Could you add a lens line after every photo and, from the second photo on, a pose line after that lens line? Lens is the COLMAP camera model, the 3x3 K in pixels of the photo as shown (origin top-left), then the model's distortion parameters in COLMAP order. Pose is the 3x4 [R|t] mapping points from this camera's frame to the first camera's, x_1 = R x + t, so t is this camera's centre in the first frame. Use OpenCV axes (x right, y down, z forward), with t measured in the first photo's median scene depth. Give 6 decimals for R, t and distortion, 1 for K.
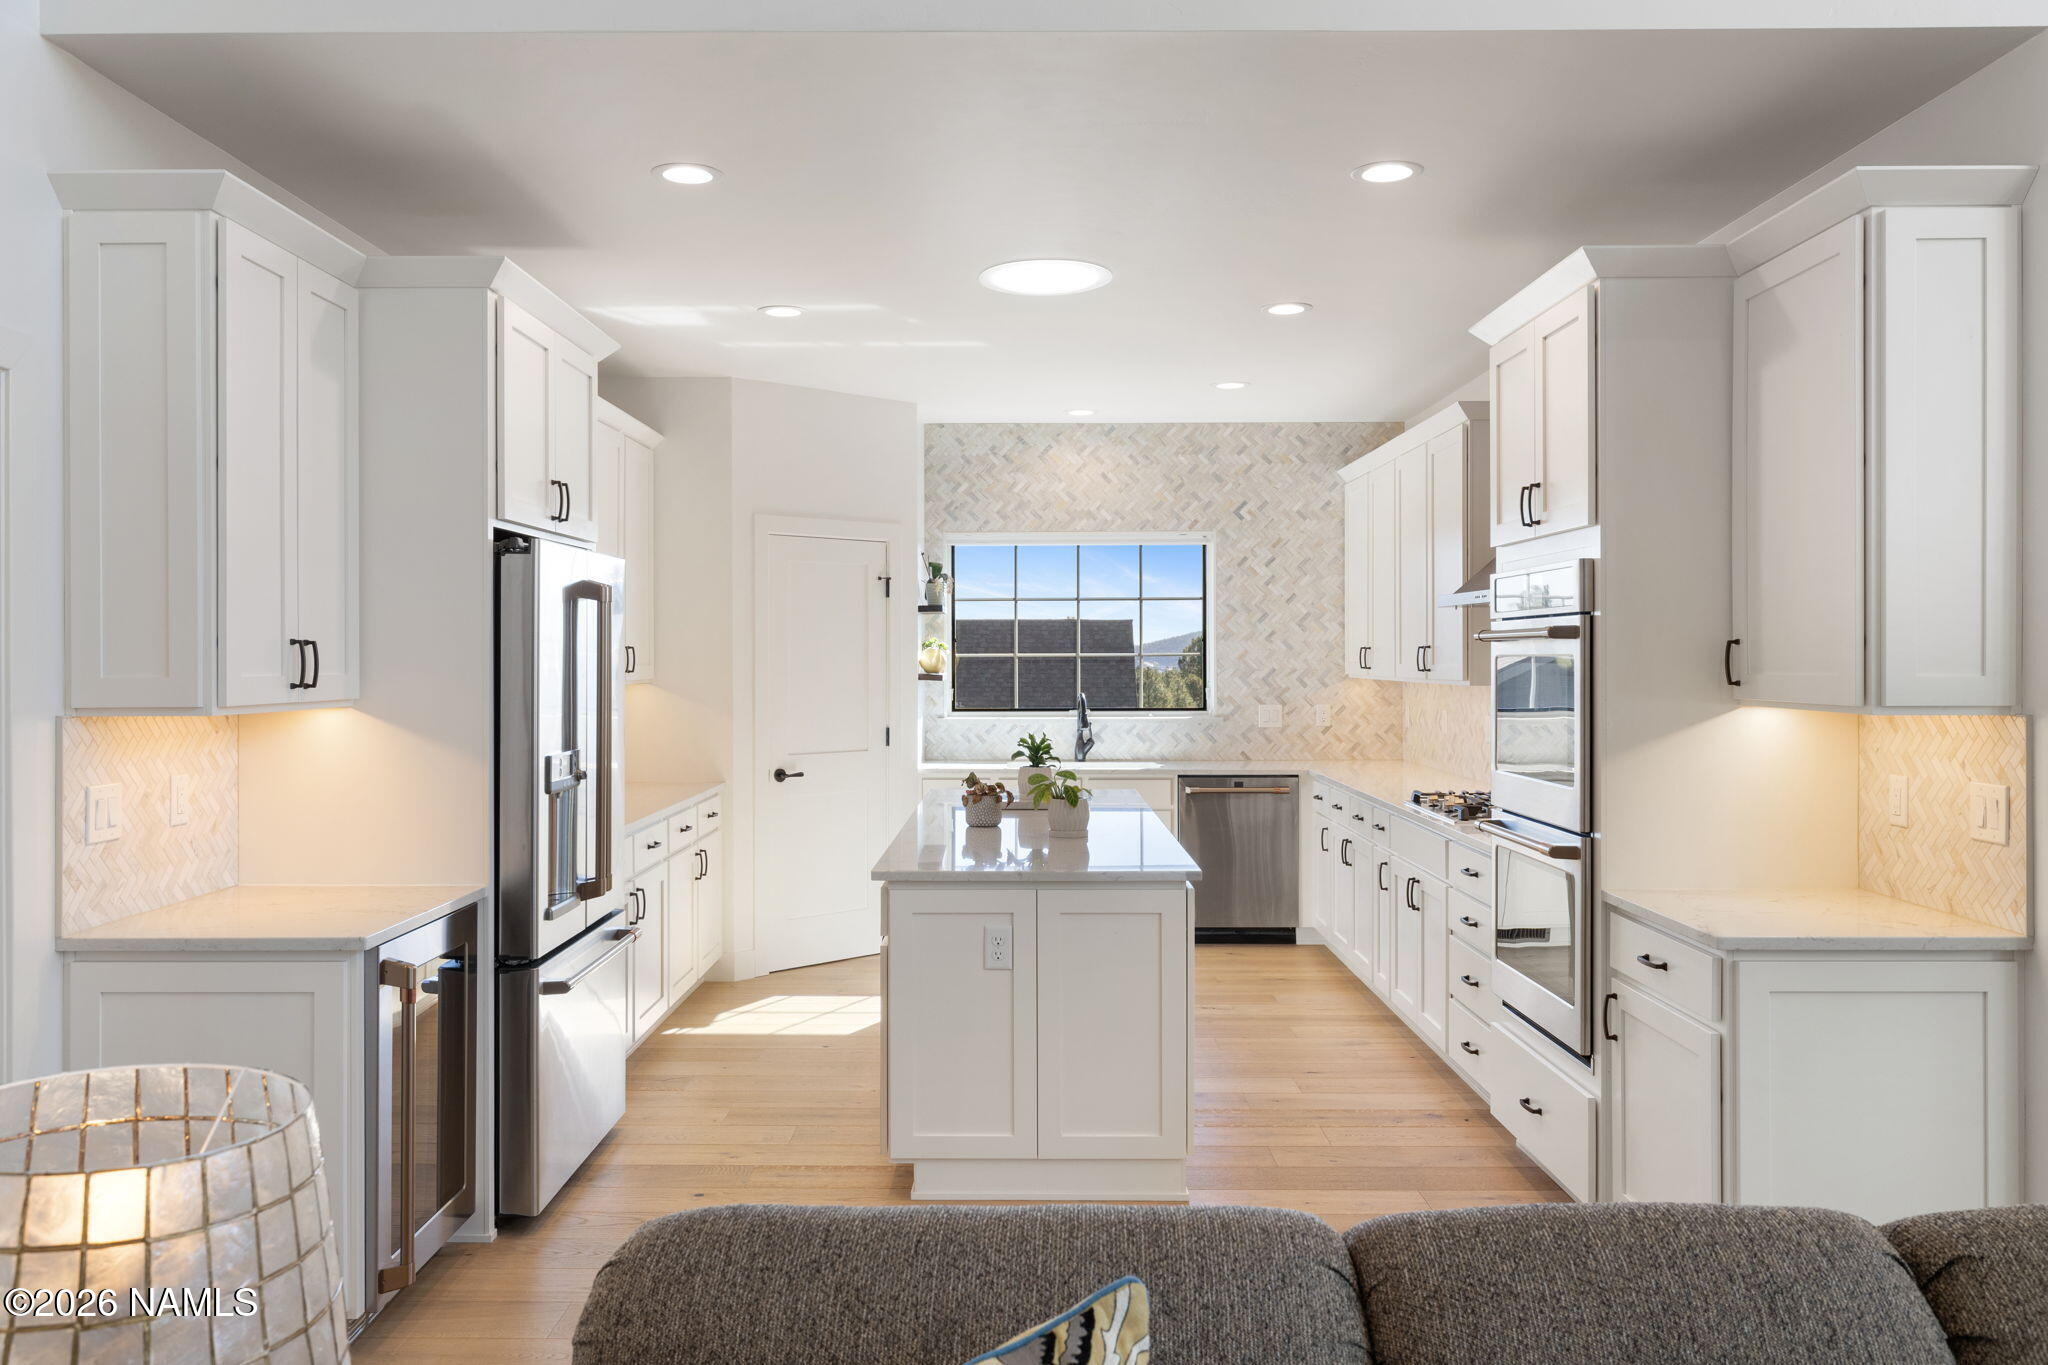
lens RADIAL K [[1573.5, 0, 1023.1], [0, 1573.5, 653.0], [0, 0, 1]] dist [0.000510, 0.000657]
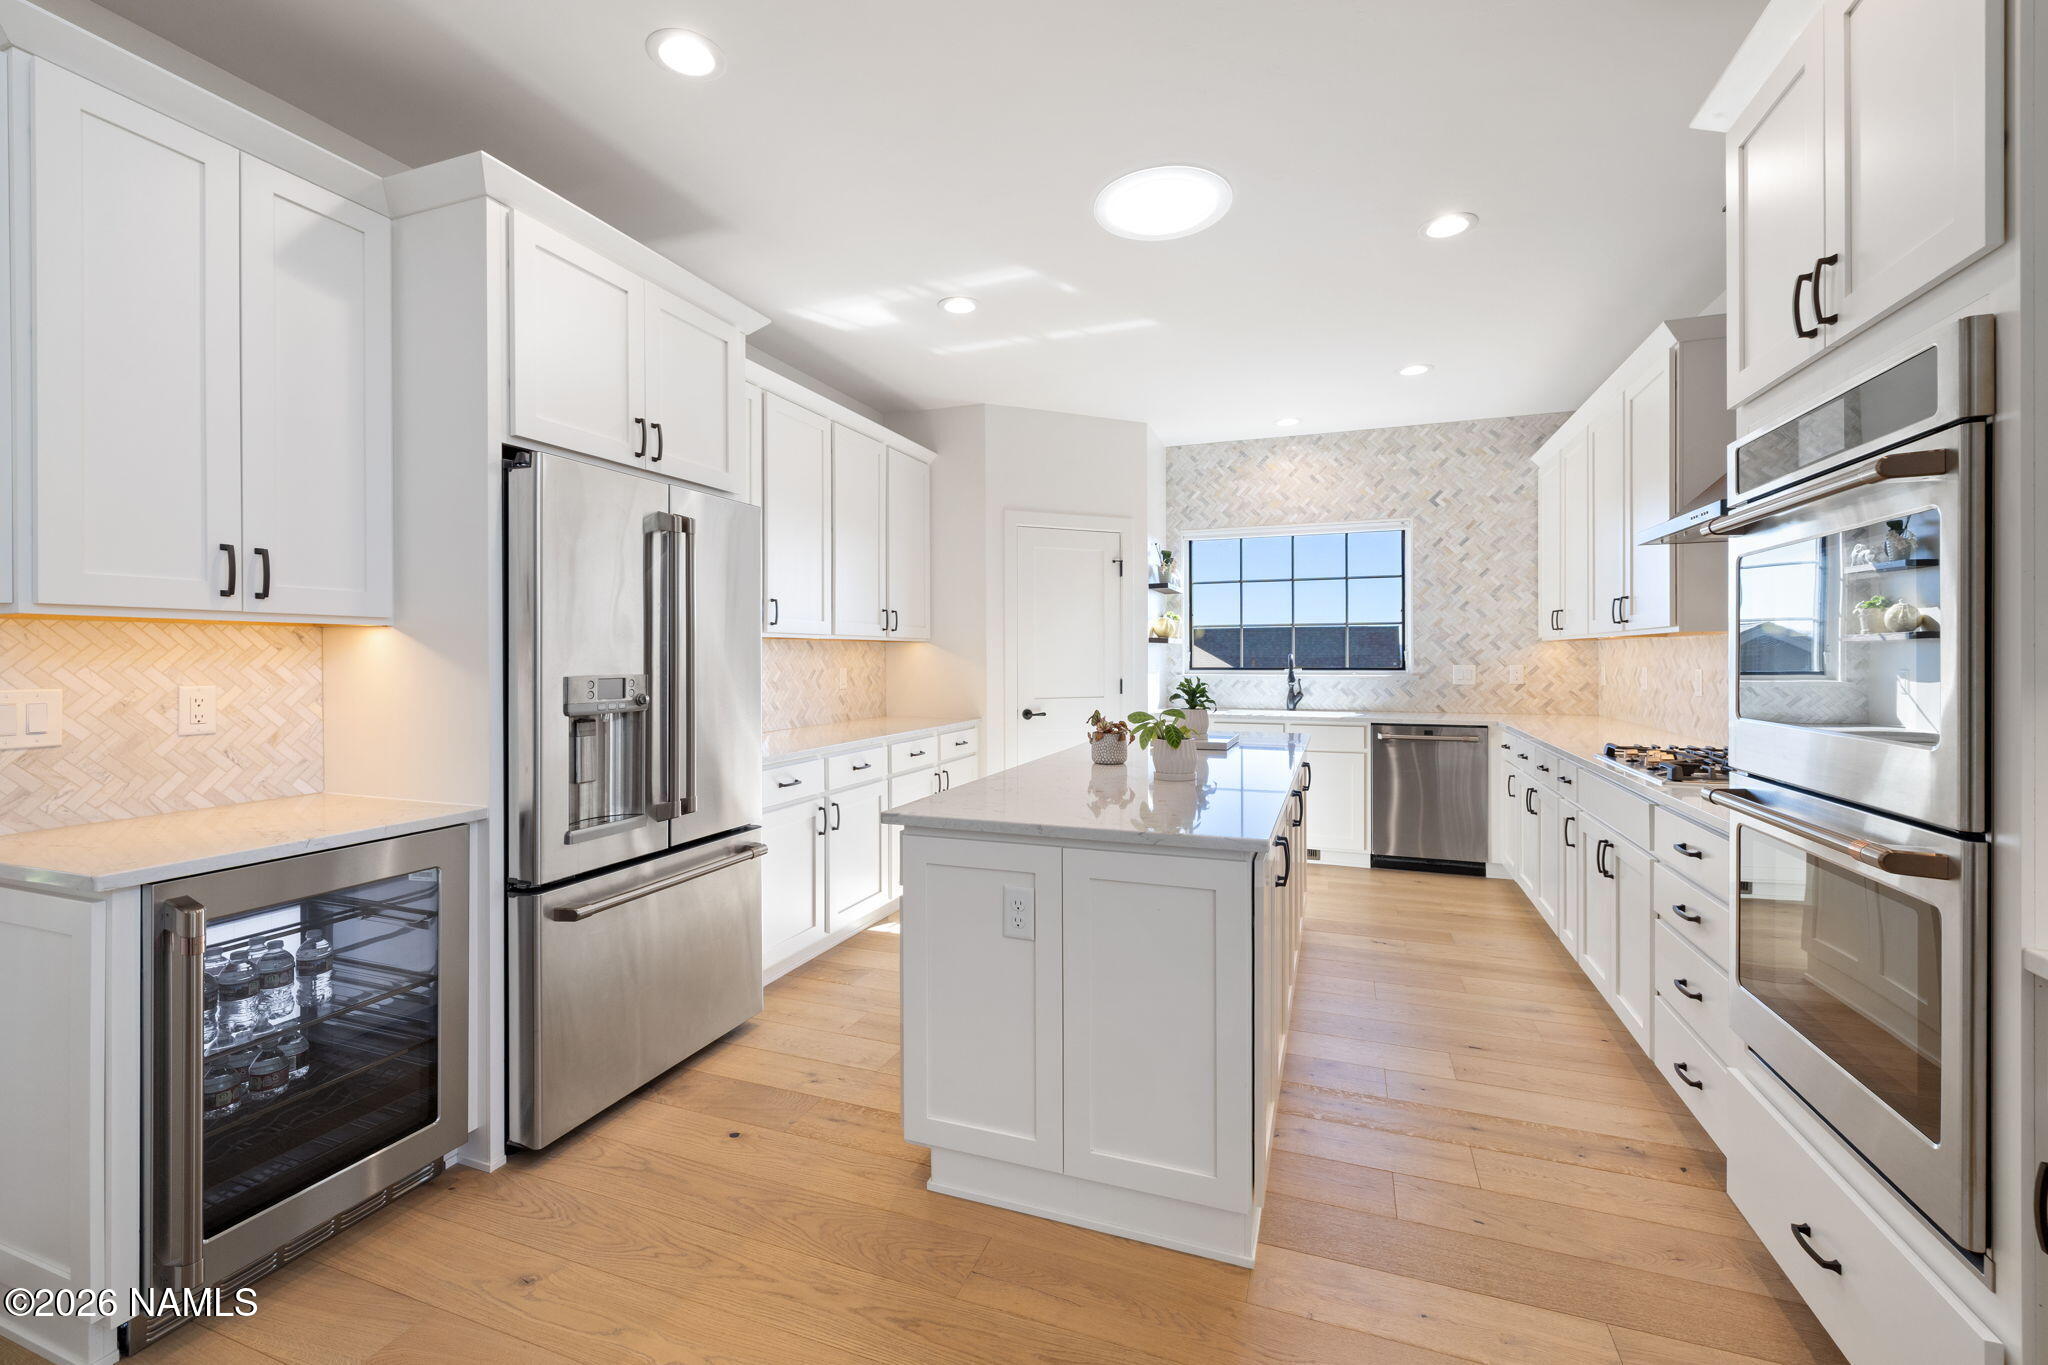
lens RADIAL K [[871.0, 0, 1018.4], [0, 871.0, 656.4], [0, 0, 1]] dist [0.002231, 0.000372]
pose [[0.936934, -0.000225, -0.349506, 0.085015], [0.000899, 0.999998, 0.001765, 0.028904], [0.349505, -0.001967, 0.936933, 0.328269]]
